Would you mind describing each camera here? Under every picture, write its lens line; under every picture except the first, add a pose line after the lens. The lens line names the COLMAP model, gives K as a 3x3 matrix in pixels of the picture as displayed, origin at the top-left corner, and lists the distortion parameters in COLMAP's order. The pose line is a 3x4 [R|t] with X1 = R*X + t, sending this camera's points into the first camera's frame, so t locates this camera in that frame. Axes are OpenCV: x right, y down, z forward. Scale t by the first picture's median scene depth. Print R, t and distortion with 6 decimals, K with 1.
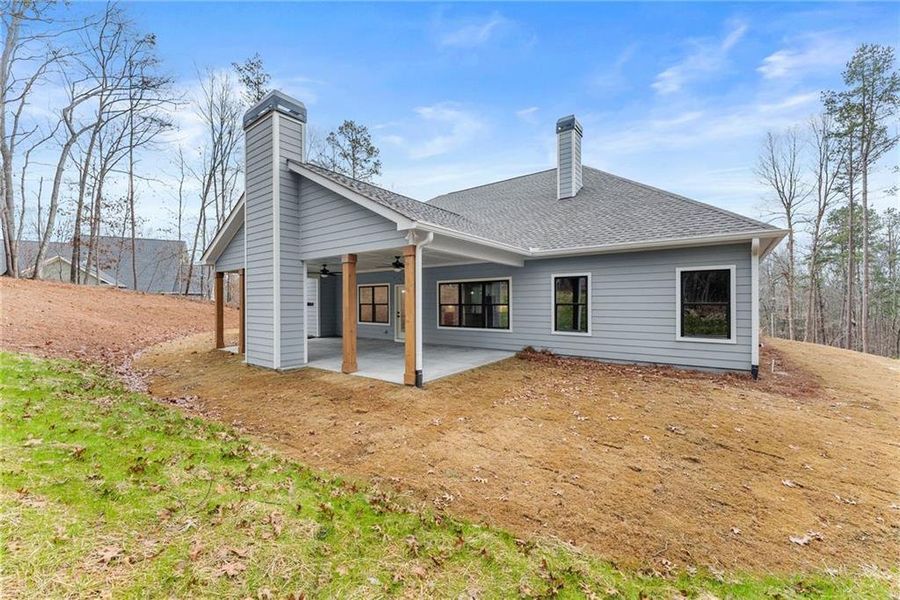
lens RADIAL K [[362.1, 0, 449.1], [0, 362.1, 310.6], [0, 0, 1]] dist [-0.000286, -0.000057]
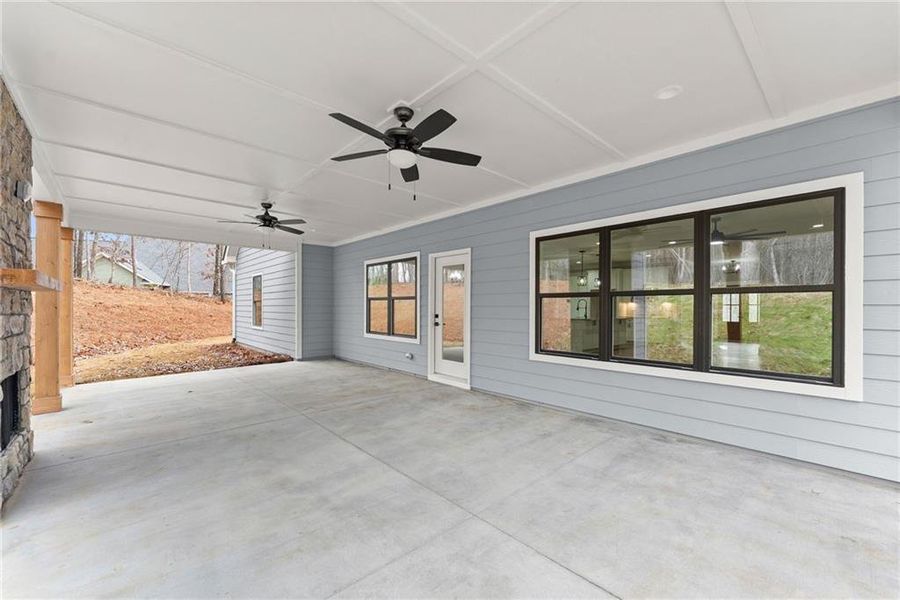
lens RADIAL K [[362.1, 0, 449.1], [0, 362.1, 310.6], [0, 0, 1]] dist [-0.000286, -0.000057]
pose [[0.983205, 0.003775, -0.182464, -0.042151], [-0.005089, 0.999964, -0.006730, 0.001749], [0.182432, 0.007545, 0.983190, 0.549563]]
